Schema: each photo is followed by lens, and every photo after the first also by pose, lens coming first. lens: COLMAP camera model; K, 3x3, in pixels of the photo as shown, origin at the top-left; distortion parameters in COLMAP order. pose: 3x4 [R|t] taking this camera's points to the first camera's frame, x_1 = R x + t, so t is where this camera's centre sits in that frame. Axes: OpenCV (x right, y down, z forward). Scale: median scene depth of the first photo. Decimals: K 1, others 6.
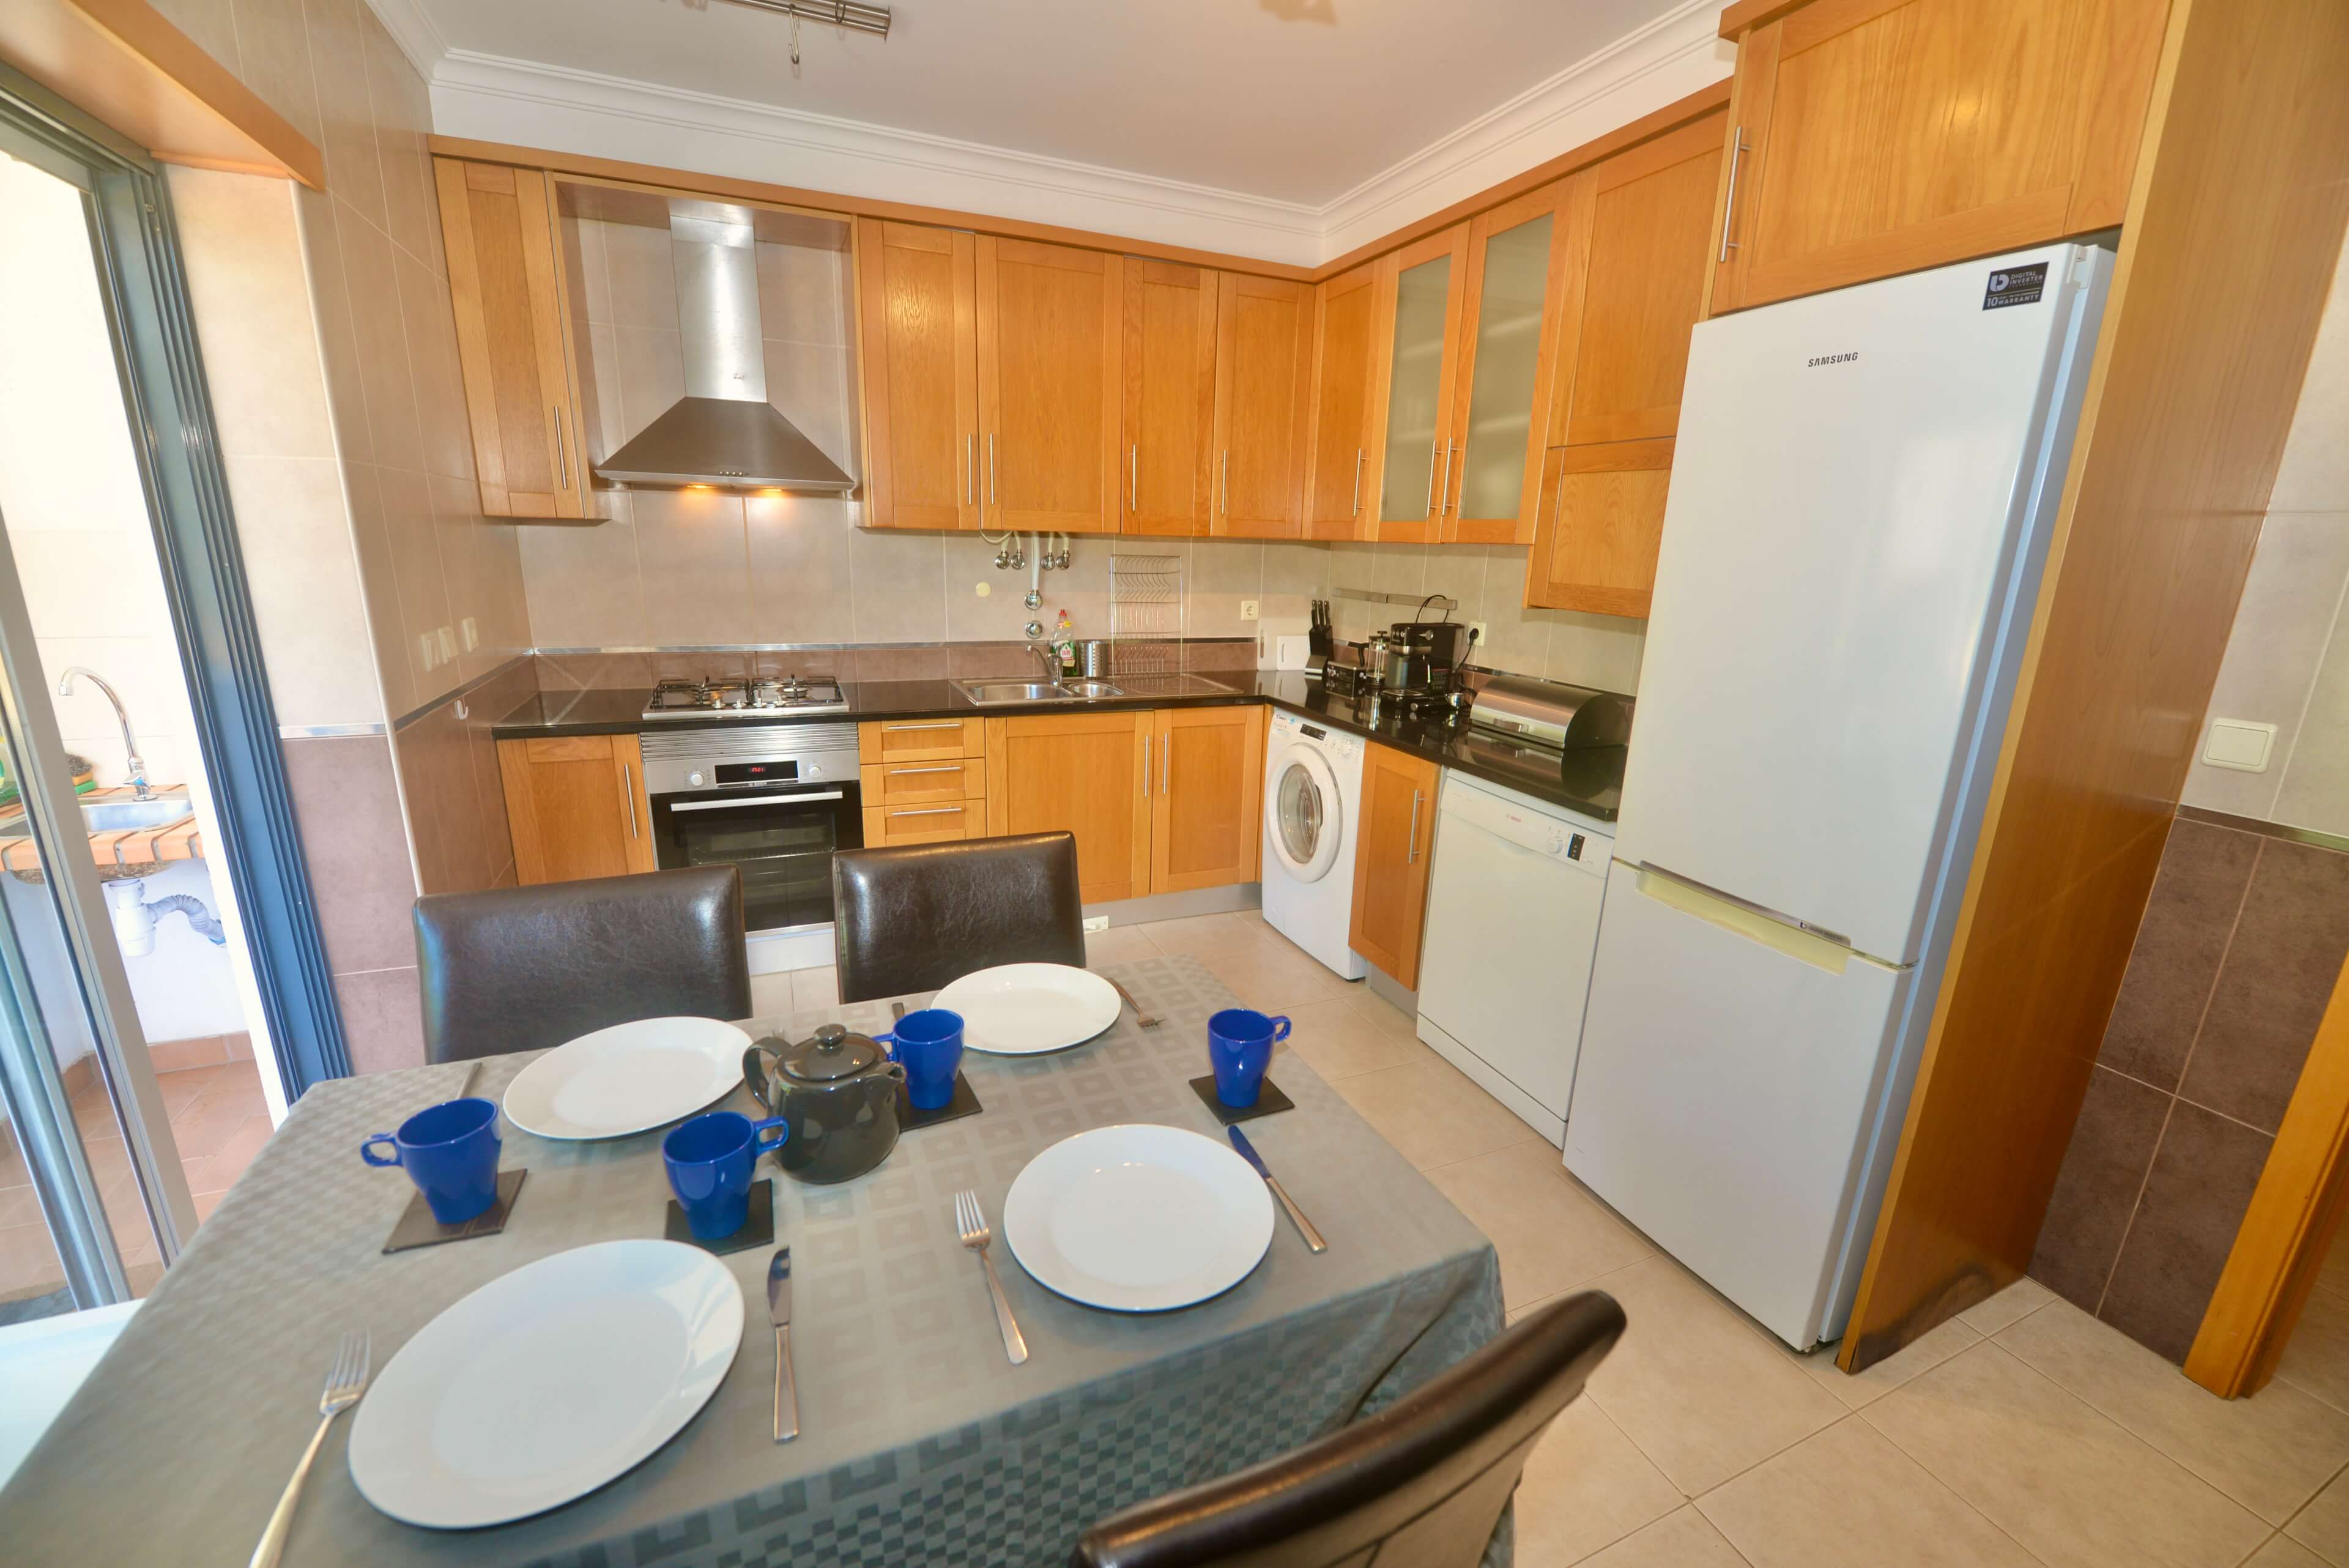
lens RADIAL K [[935.4, 0, 1175.3], [0, 935.4, 784.9], [0, 0, 1]] dist [0.000257, 0.000115]
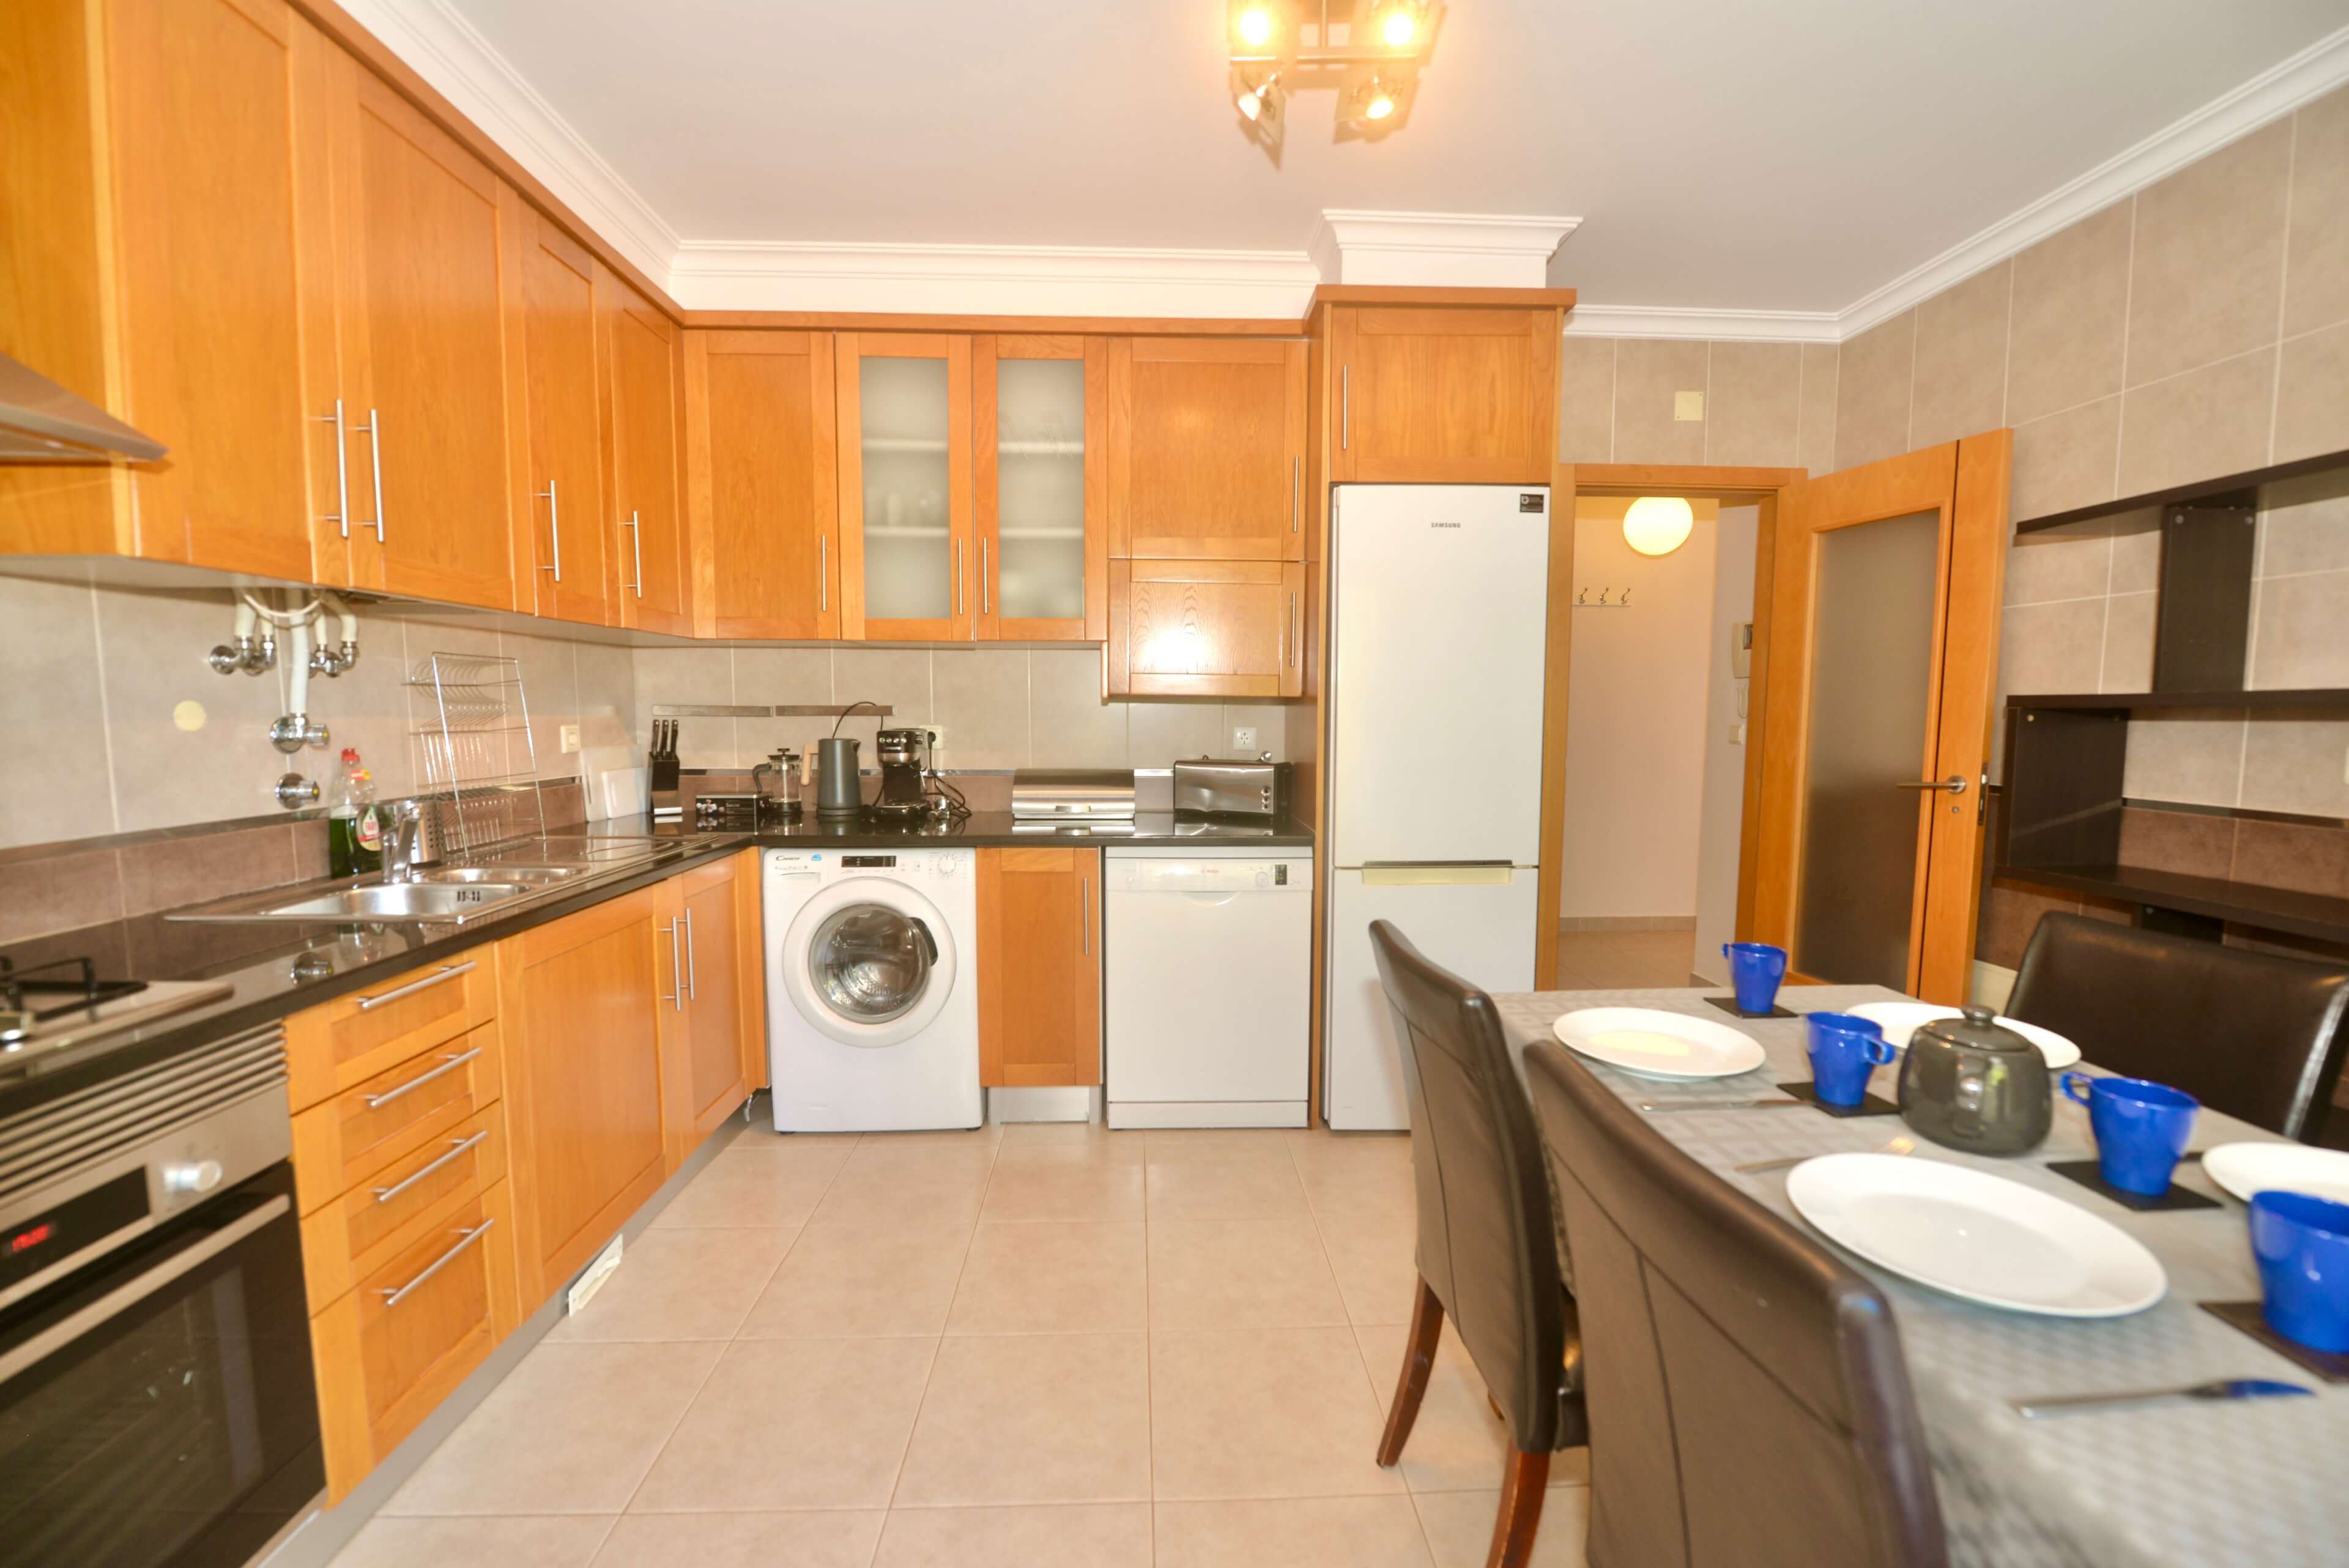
lens RADIAL K [[935.4, 0, 1171.6], [0, 935.4, 778.6], [0, 0, 1]] dist [0.000257, 0.000115]
pose [[0.364507, -0.101665, 0.925634, -0.491330], [0.242910, 0.969988, 0.010881, -0.068898], [-0.898960, 0.220880, 0.378263, 0.416394]]
